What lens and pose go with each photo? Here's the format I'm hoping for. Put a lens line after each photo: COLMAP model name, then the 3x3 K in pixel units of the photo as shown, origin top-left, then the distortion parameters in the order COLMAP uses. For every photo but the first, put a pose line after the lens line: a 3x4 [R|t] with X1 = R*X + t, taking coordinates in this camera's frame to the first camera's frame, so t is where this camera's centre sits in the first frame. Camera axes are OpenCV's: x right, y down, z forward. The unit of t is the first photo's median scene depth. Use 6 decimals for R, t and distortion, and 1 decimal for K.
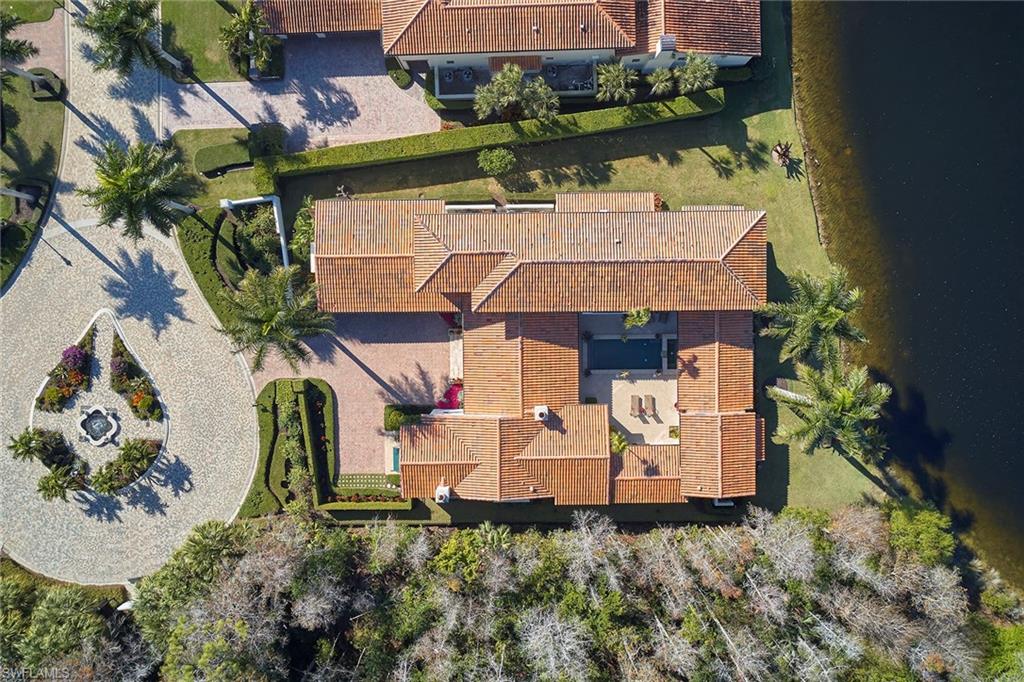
lens RADIAL K [[791.8, 0, 512.0], [0, 791.8, 341.0], [0, 0, 1]] dist [-0.011886, -0.002503]
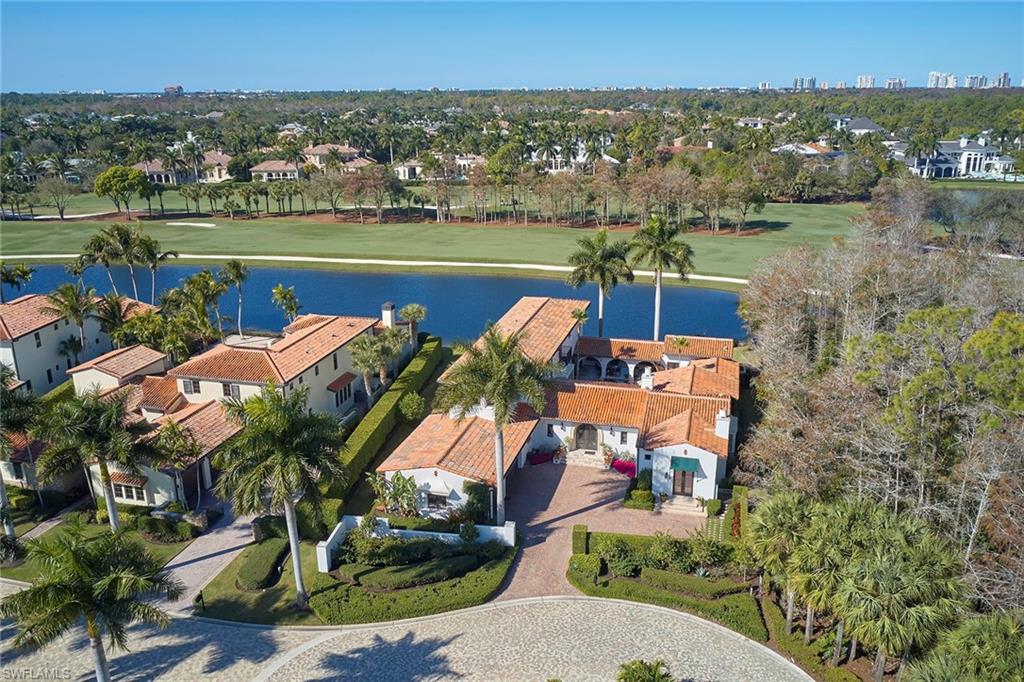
lens RADIAL K [[791.8, 0, 512.0], [0, 791.8, 341.0], [0, 0, 1]] dist [-0.011886, -0.002503]
pose [[0.270593, -0.286326, 0.919128, -0.925770], [0.962064, 0.045908, -0.268932, 0.187810], [0.034807, 0.957032, 0.287887, 0.582154]]
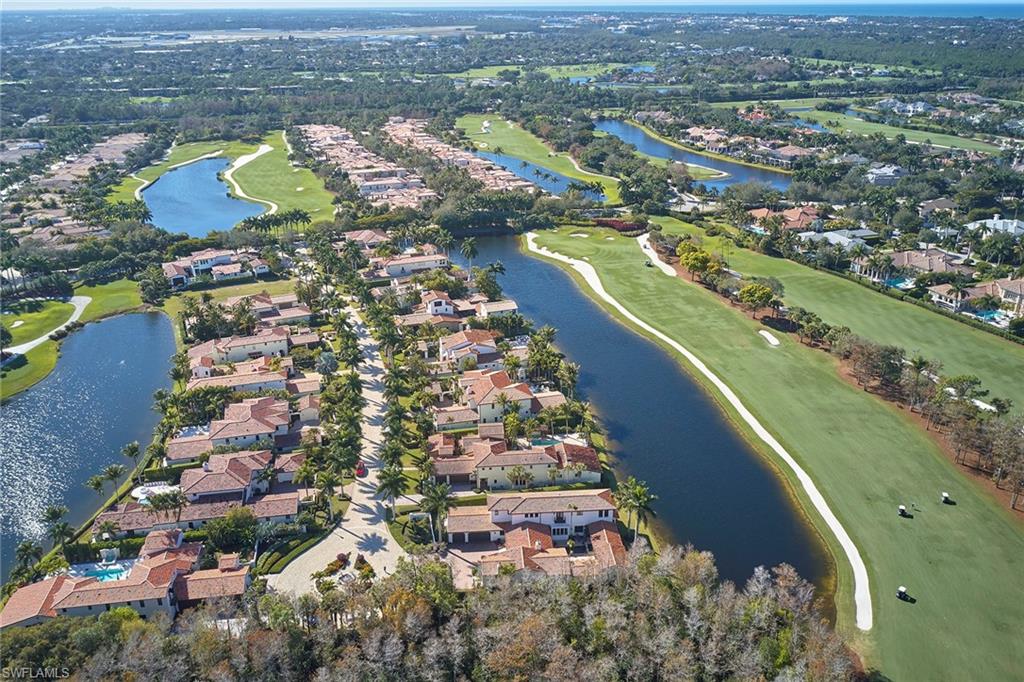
lens RADIAL K [[791.8, 0, 512.0], [0, 791.8, 341.0], [0, 0, 1]] dist [-0.011886, -0.002503]
pose [[0.998275, -0.025280, 0.052985, -0.149740], [0.058493, 0.351366, -0.934409, 2.022527], [0.005005, 0.935897, 0.352239, -0.440841]]
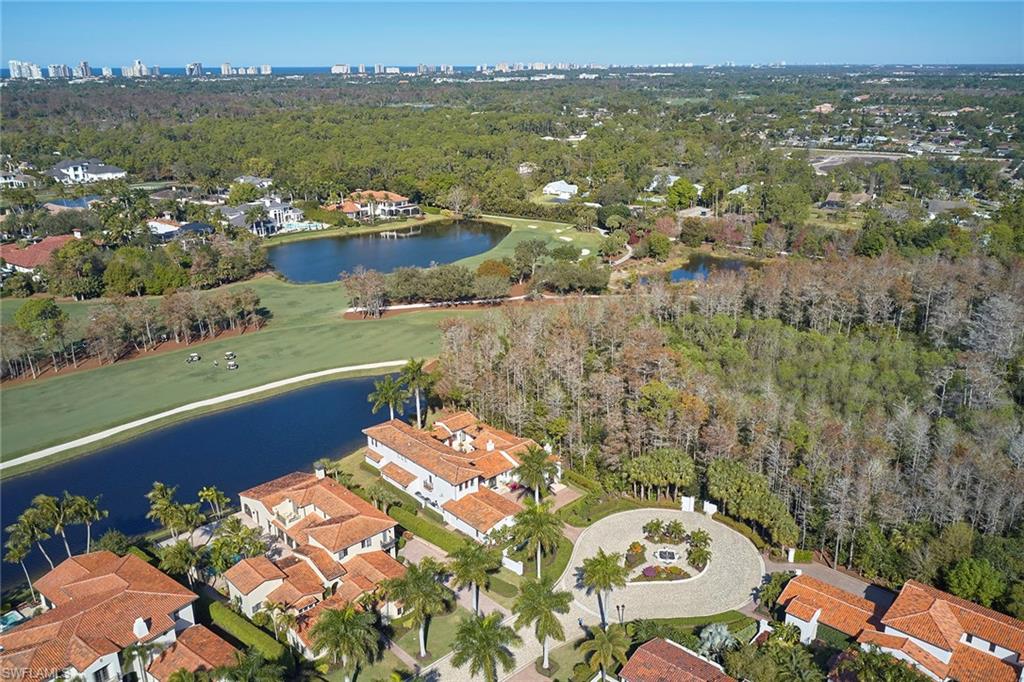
lens RADIAL K [[791.8, 0, 512.0], [0, 791.8, 341.0], [0, 0, 1]] dist [-0.011886, -0.002503]
pose [[-0.678598, -0.231254, 0.697156, -1.389860], [0.733981, -0.249525, 0.631672, -1.112313], [0.027881, 0.940350, 0.339063, -0.032424]]
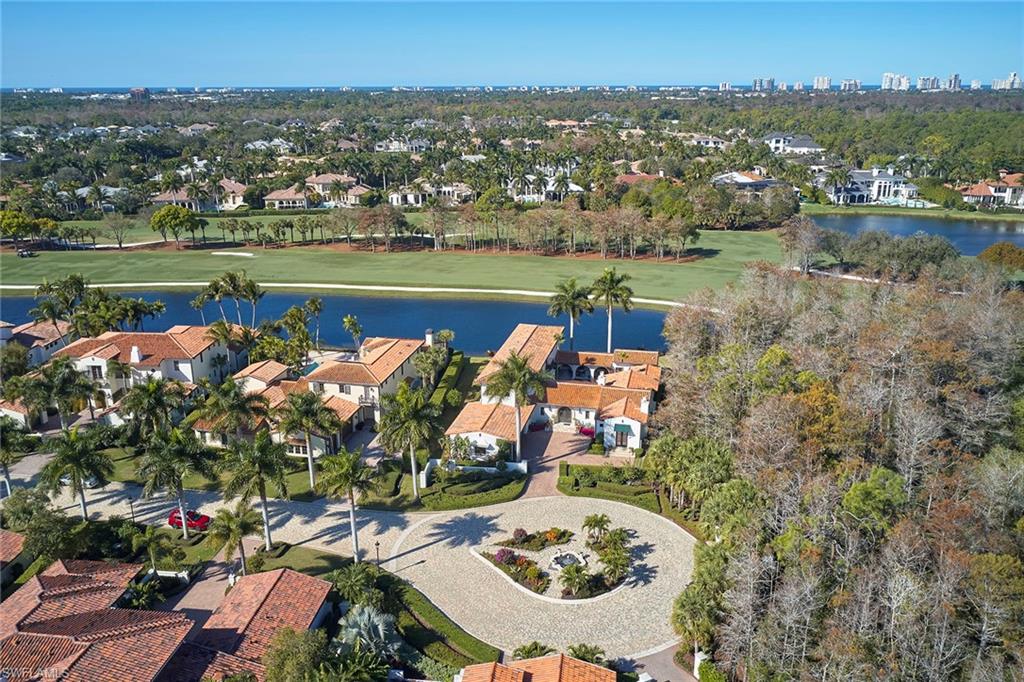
lens RADIAL K [[791.8, 0, 512.0], [0, 791.8, 341.0], [0, 0, 1]] dist [-0.011886, -0.002503]
pose [[0.228737, -0.291683, 0.928763, -1.497372], [0.972978, 0.037614, -0.227814, 0.273208], [0.031515, 0.955775, 0.292405, 0.368459]]
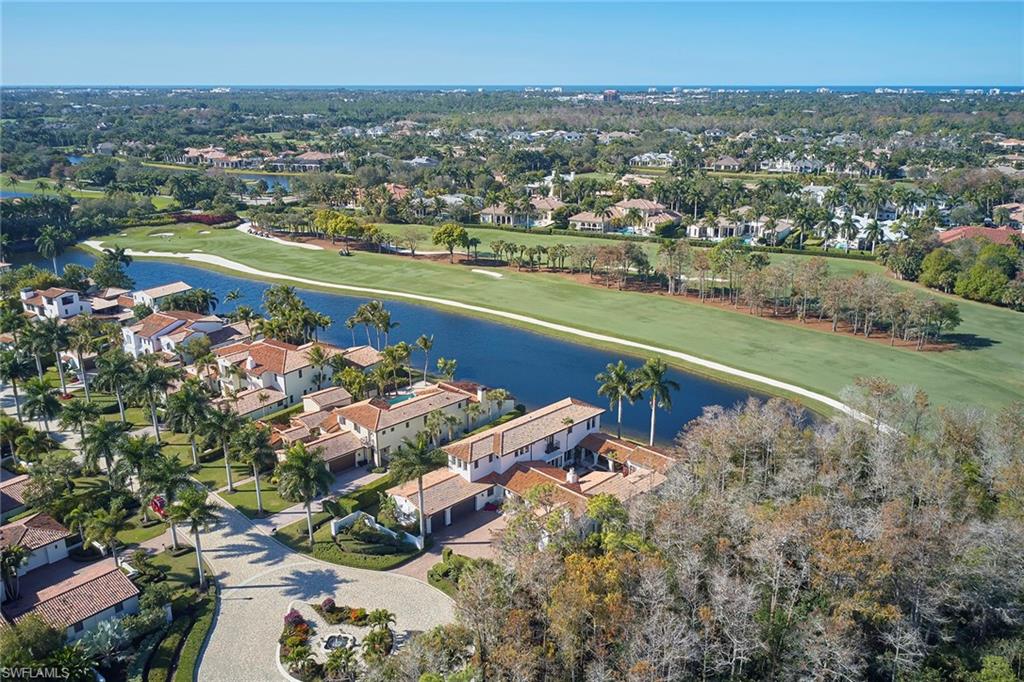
lens RADIAL K [[791.8, 0, 512.0], [0, 791.8, 341.0], [0, 0, 1]] dist [-0.011886, -0.002503]
pose [[0.716356, -0.207660, 0.666117, -1.035060], [0.697491, 0.187894, -0.691522, 1.029868], [0.018442, 0.959986, 0.279440, 0.232066]]
